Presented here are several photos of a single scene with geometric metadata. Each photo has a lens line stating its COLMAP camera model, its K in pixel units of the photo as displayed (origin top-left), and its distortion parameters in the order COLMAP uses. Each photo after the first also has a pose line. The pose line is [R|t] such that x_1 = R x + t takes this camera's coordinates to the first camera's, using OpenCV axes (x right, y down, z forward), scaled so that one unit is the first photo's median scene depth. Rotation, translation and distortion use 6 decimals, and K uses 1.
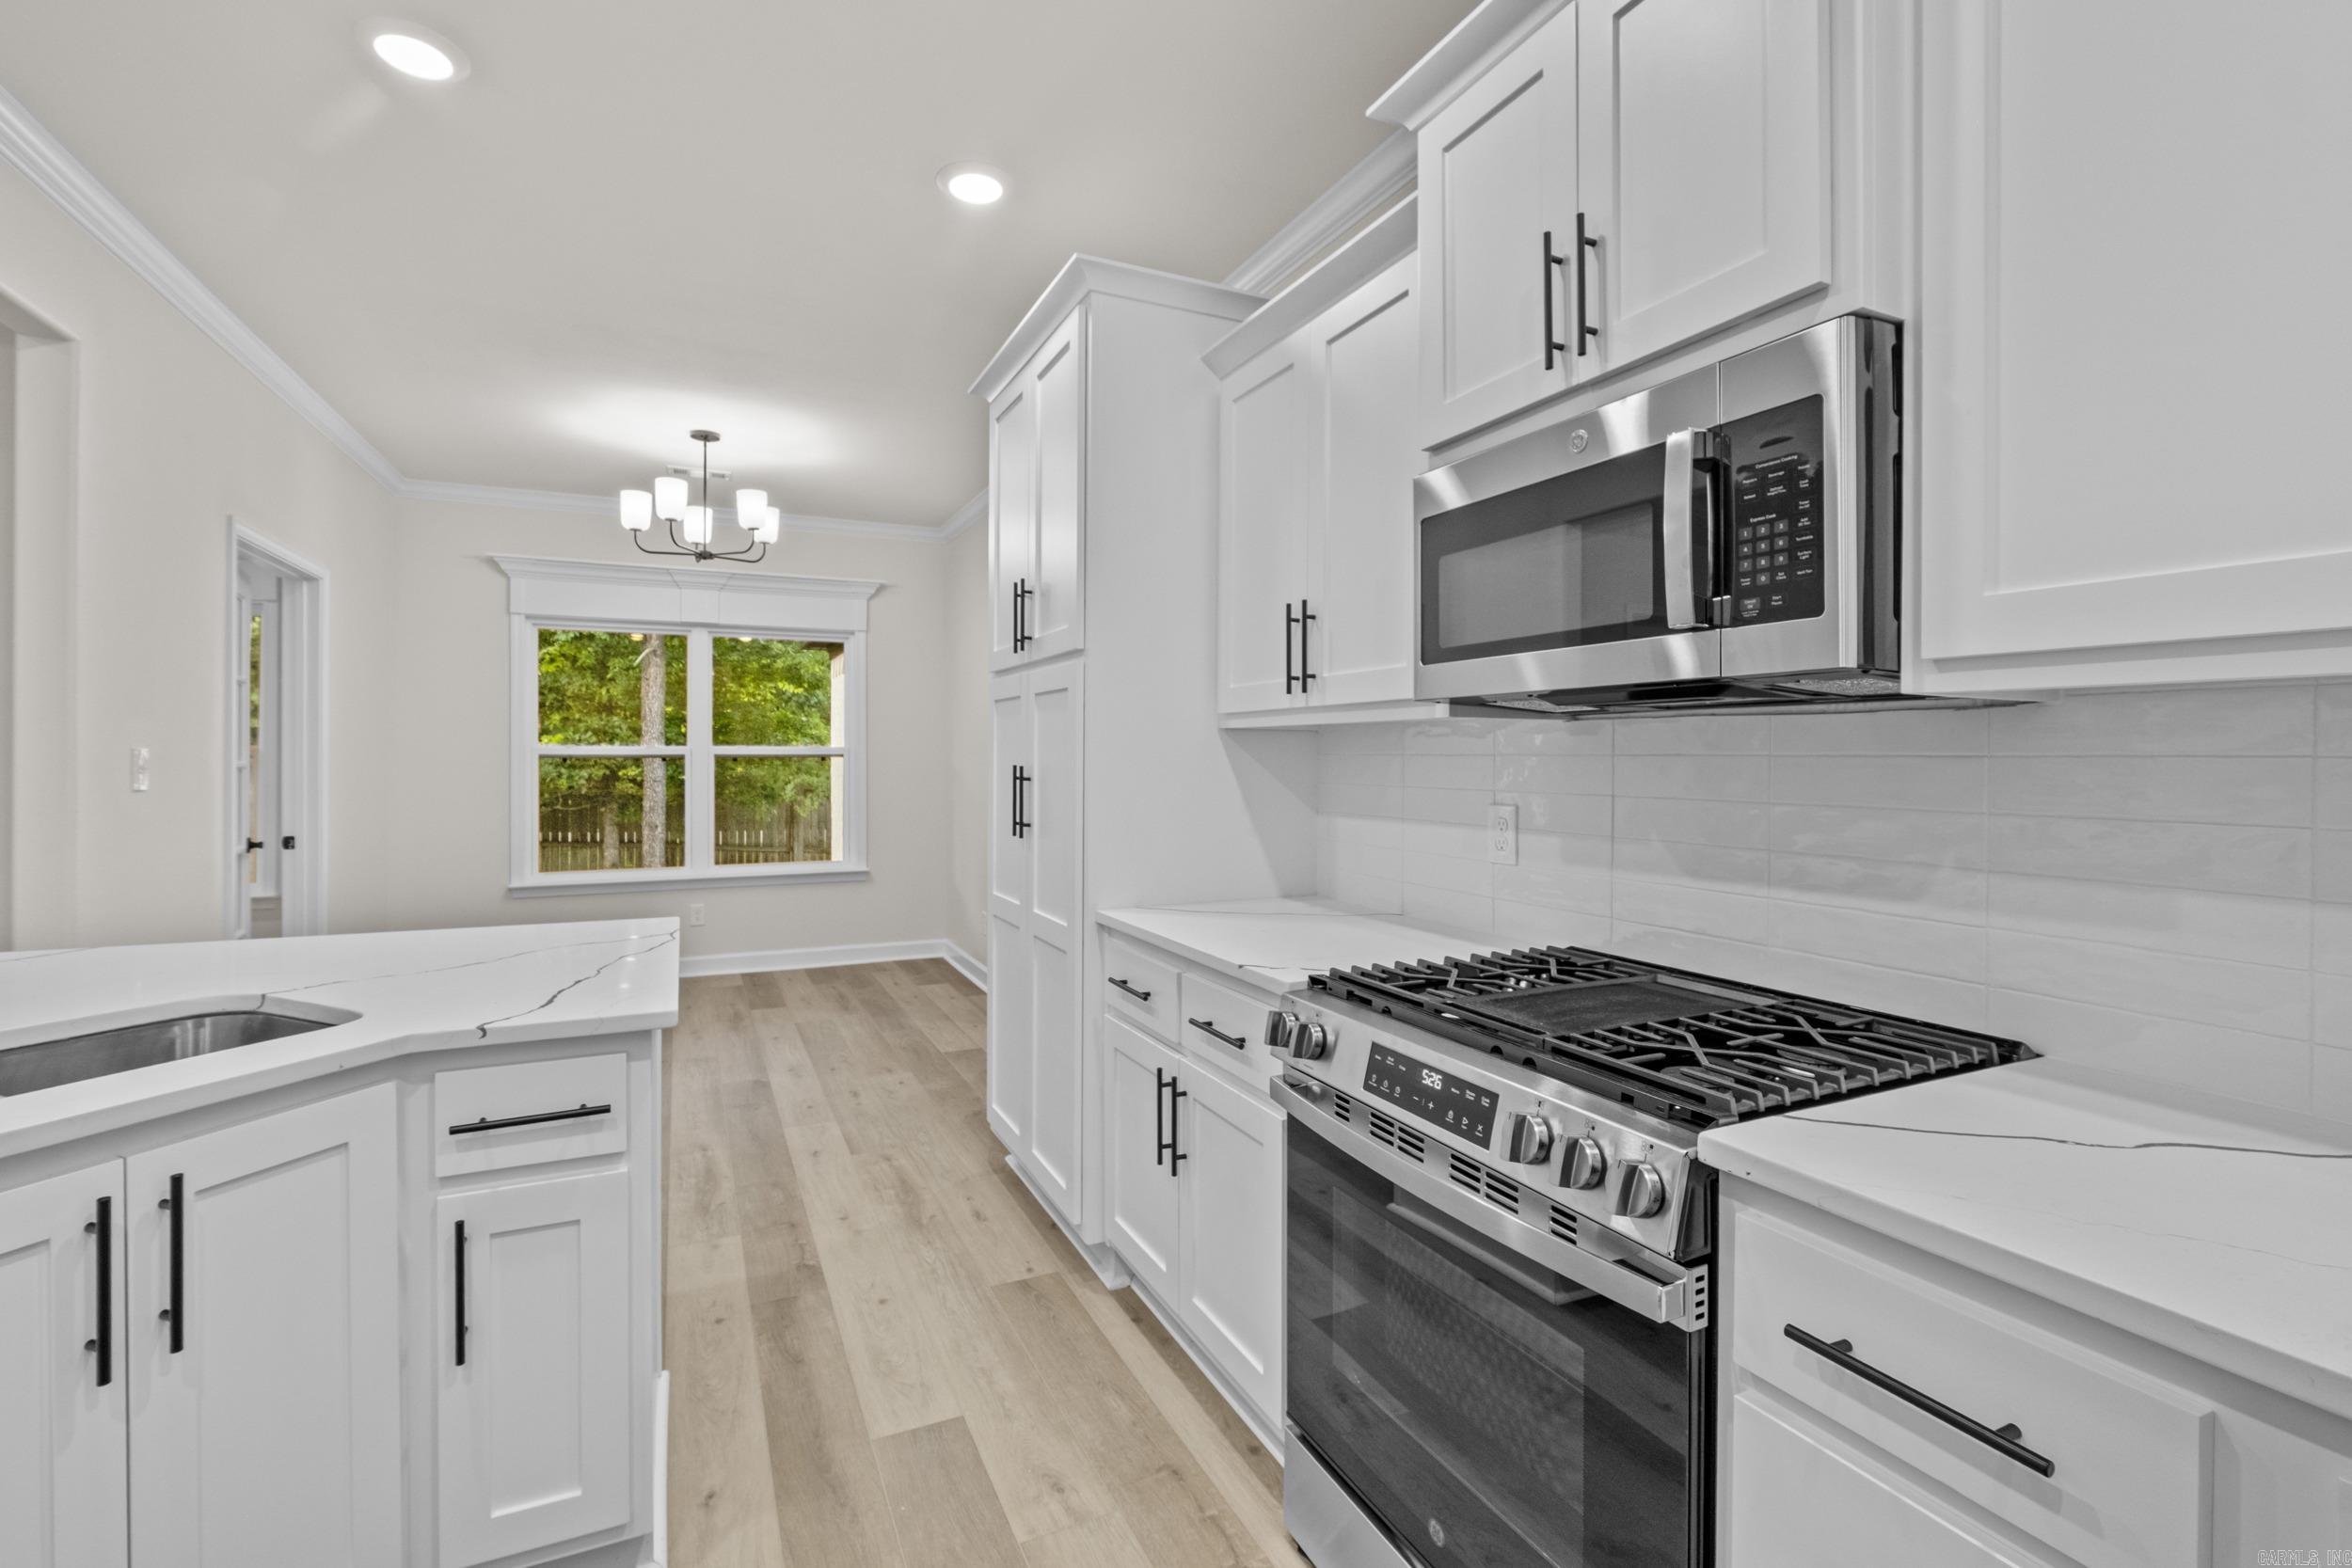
lens RADIAL K [[1038.3, 0, 1145.2], [0, 1038.3, 754.6], [0, 0, 1]] dist [0.001021, 0.000116]
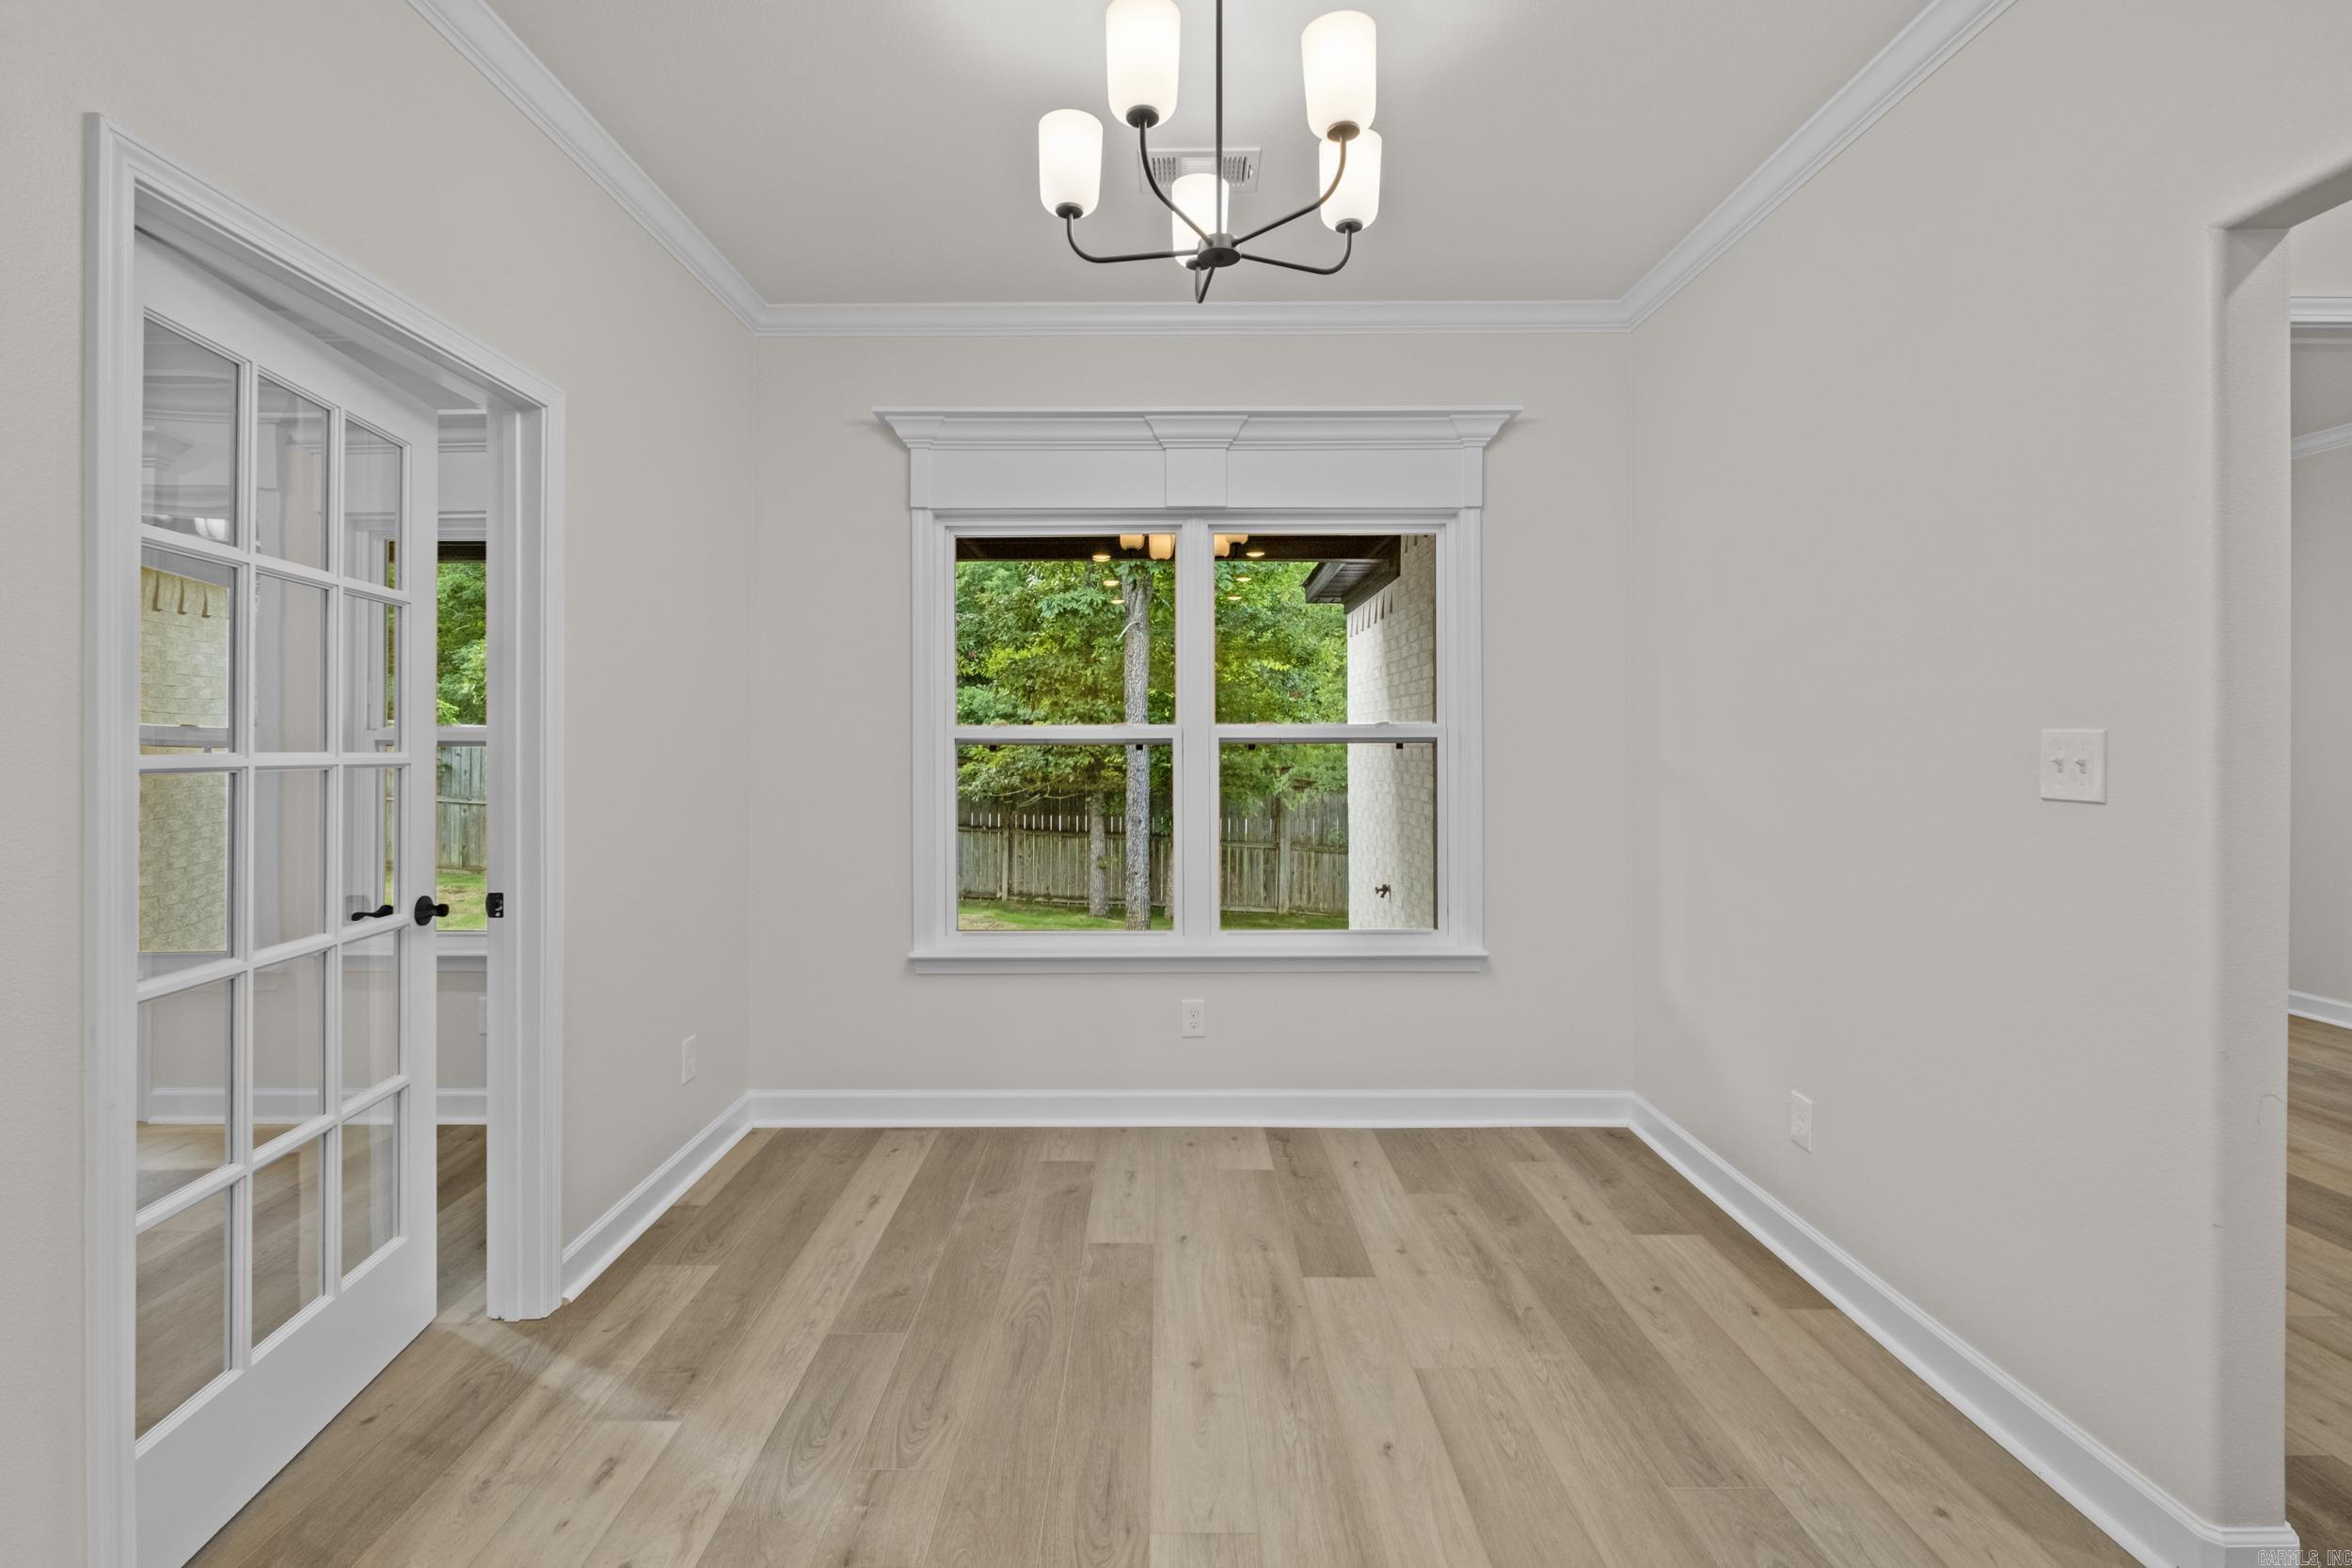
lens RADIAL K [[1017.4, 0, 1158.2], [0, 1017.4, 776.9], [0, 0, 1]] dist [-0.007234, 0.000442]
pose [[0.910645, 0.011511, -0.413030, -0.227658], [0.003288, 0.999378, 0.035102, 0.001632], [0.413178, -0.033324, 0.910041, 0.505672]]
